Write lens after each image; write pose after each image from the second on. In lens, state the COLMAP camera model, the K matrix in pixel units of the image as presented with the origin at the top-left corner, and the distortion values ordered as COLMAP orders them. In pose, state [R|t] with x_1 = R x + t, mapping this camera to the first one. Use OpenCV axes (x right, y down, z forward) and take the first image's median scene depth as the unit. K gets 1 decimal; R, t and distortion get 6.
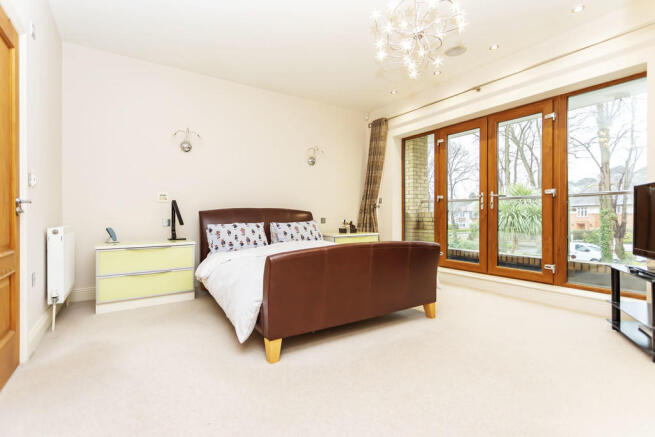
lens RADIAL K [[308.6, 0, 313.9], [0, 308.6, 216.2], [0, 0, 1]] dist [-0.001582, -0.000077]
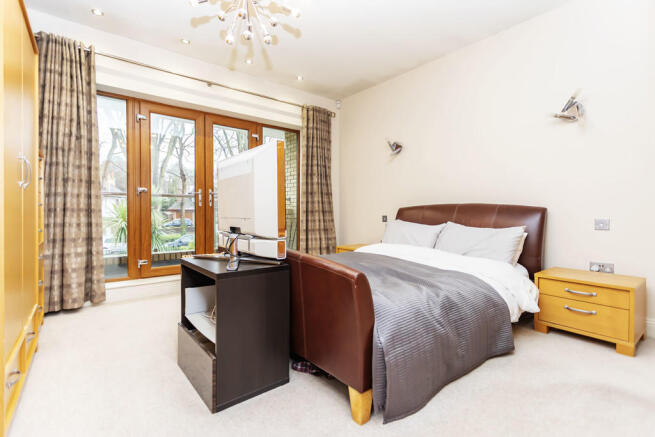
lens RADIAL K [[308.6, 0, 313.9], [0, 308.6, 216.2], [0, 0, 1]] dist [-0.001582, -0.000077]
pose [[-0.083302, -0.007689, 0.996495, -0.450876], [-0.000657, 0.999970, 0.007661, 0.000587], [-0.996524, -0.000017, -0.083305, 0.710738]]
